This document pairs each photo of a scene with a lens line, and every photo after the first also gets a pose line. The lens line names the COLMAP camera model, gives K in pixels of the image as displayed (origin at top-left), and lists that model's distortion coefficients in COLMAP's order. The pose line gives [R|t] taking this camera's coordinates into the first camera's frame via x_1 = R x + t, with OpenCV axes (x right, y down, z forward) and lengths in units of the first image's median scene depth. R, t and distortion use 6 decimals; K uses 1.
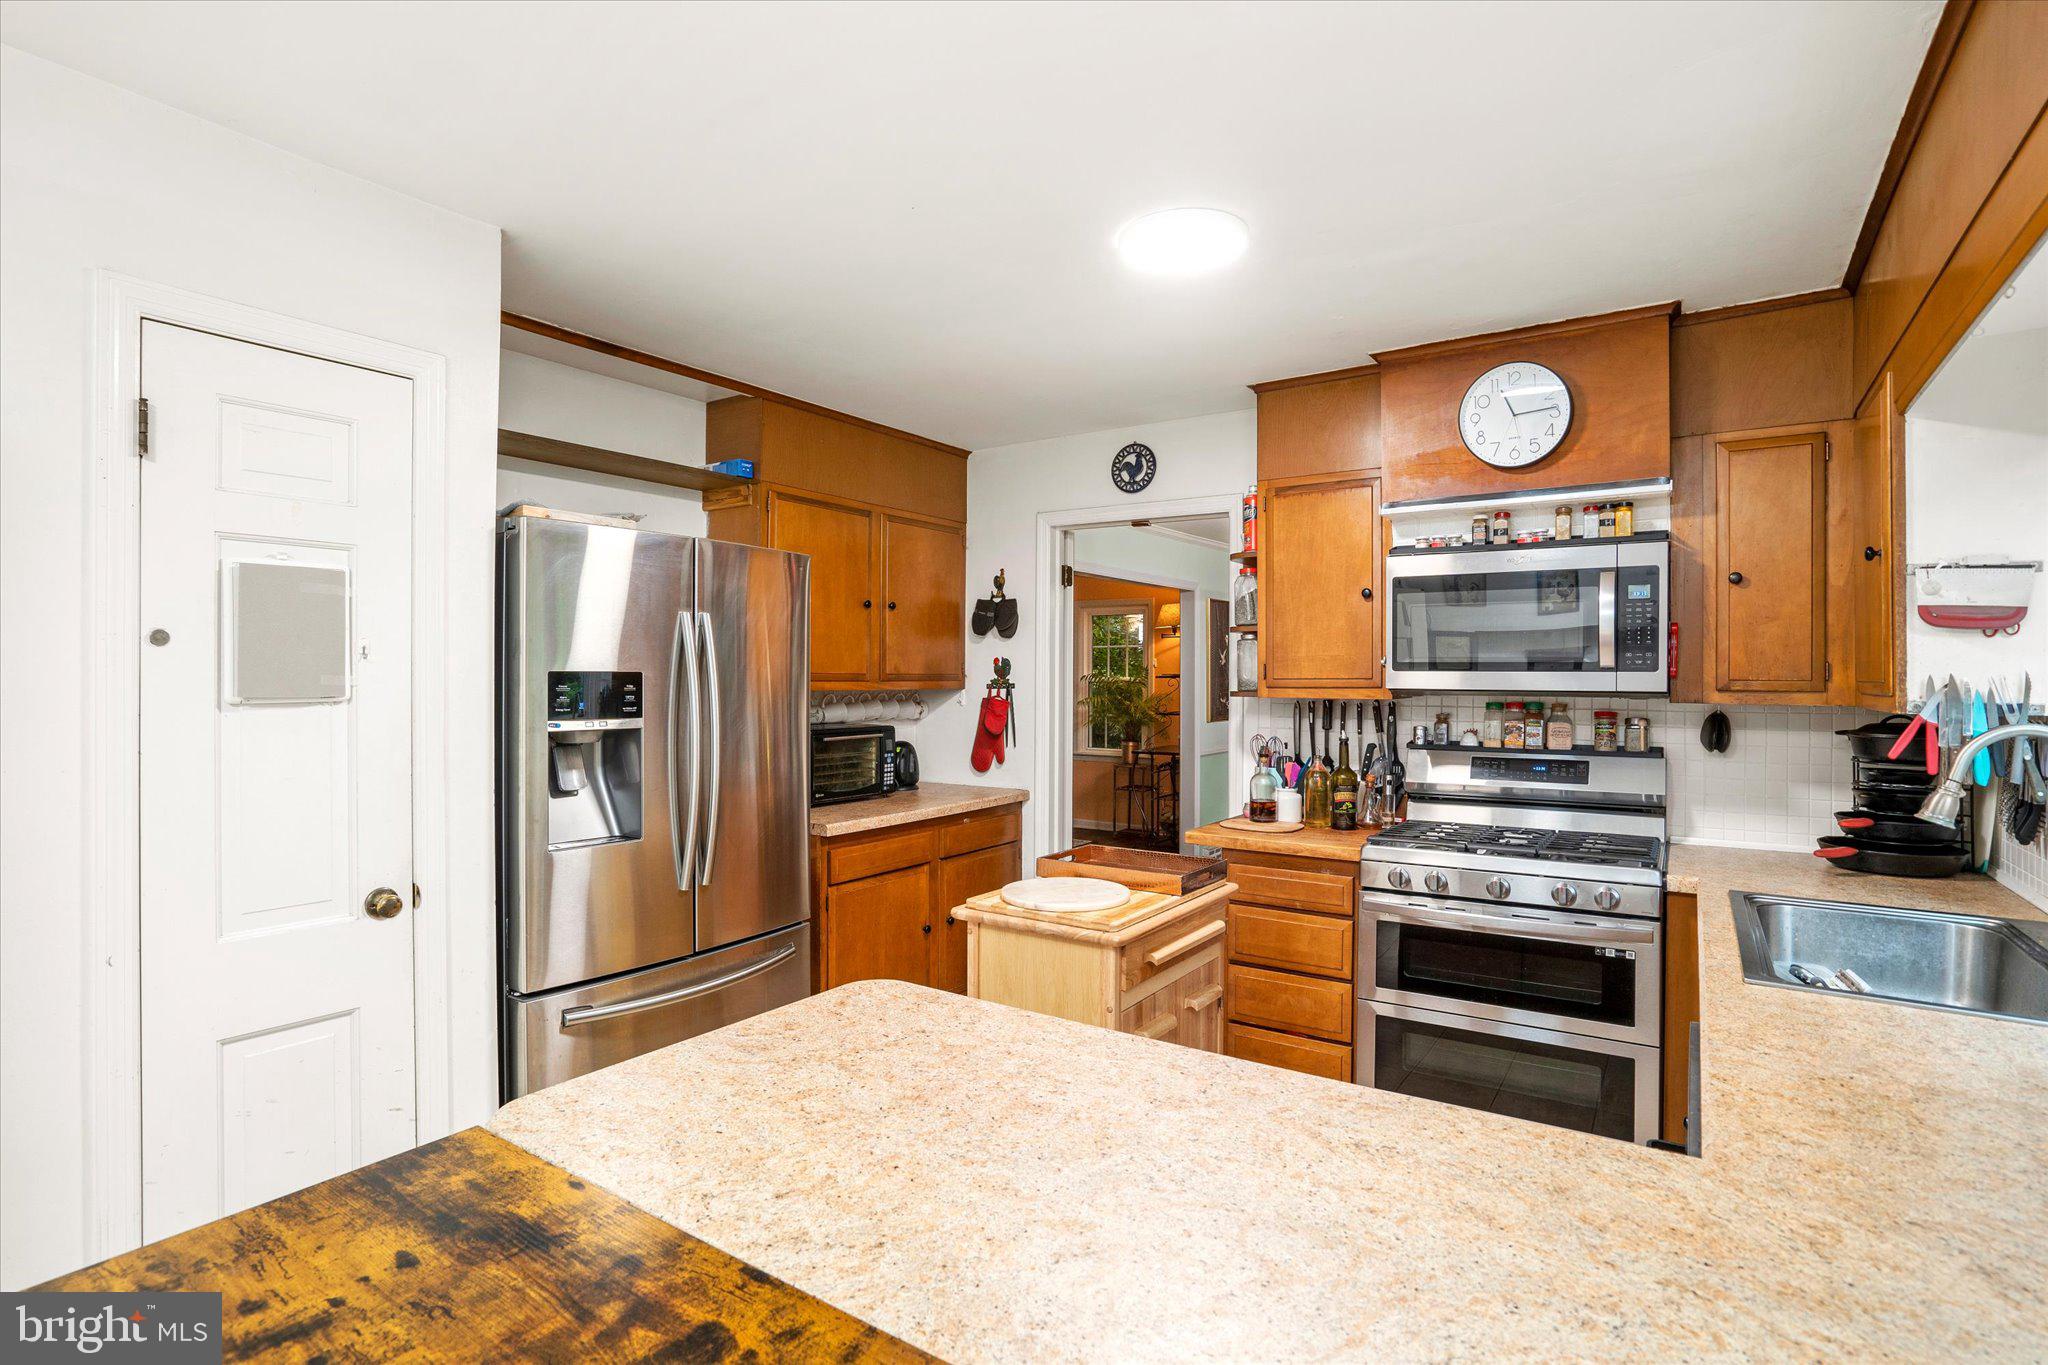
lens RADIAL K [[997.6, 0, 1027.4], [0, 997.6, 671.2], [0, 0, 1]] dist [-0.038588, 0.004844]
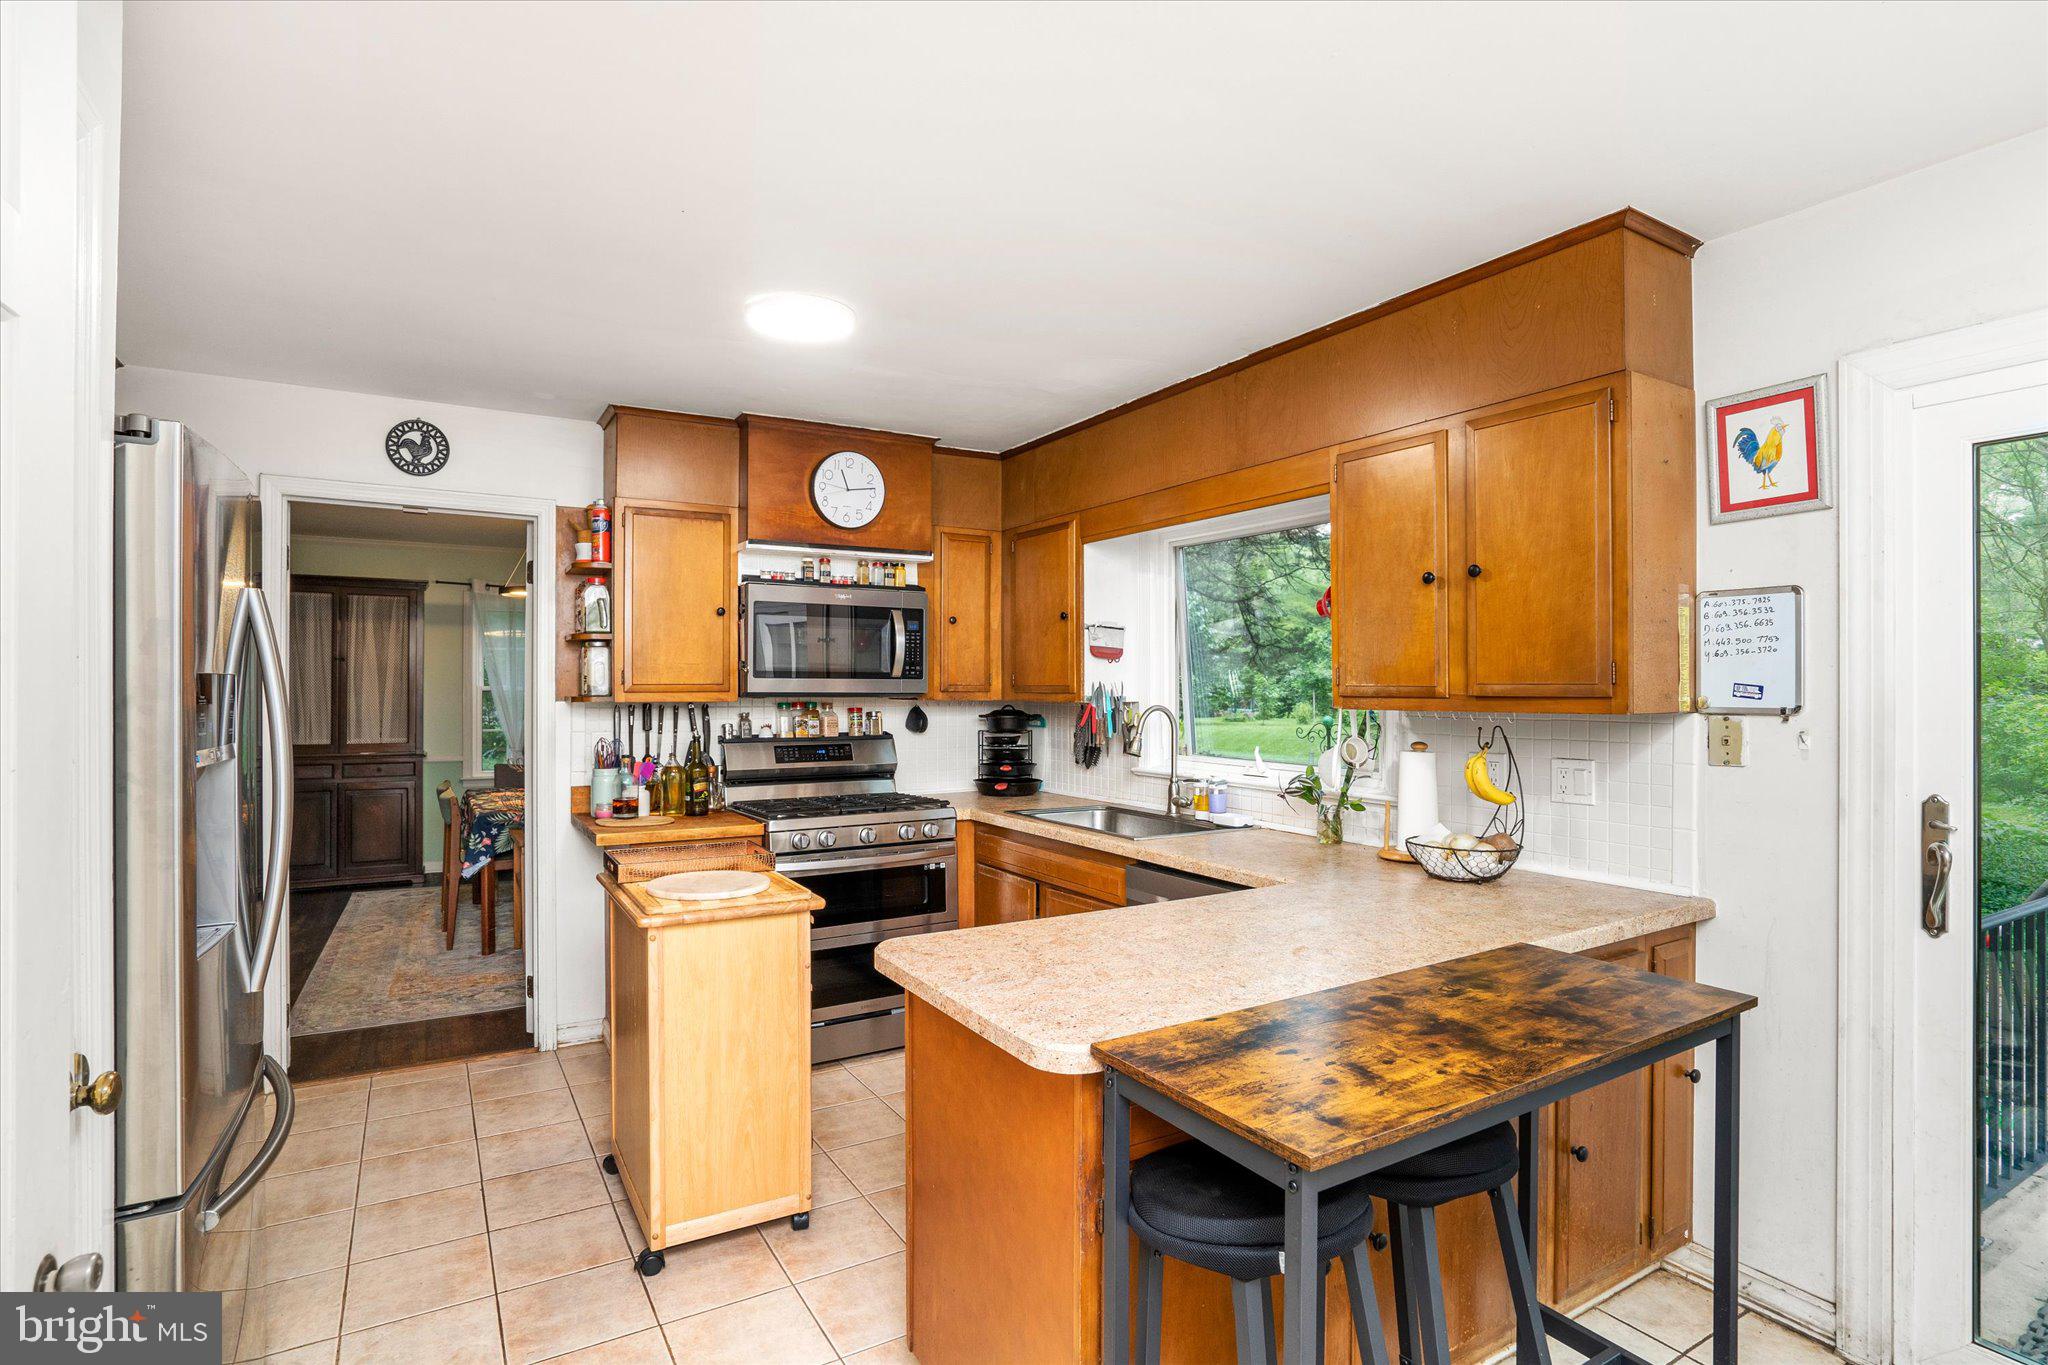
lens RADIAL K [[997.6, 0, 1021.5], [0, 997.6, 682.5], [0, 0, 1]] dist [-0.038588, 0.004844]
pose [[0.427906, -0.001942, 0.903821, -0.650256], [-0.006311, 0.999967, 0.005137, -0.003277], [-0.903801, -0.007902, 0.427880, 0.197706]]
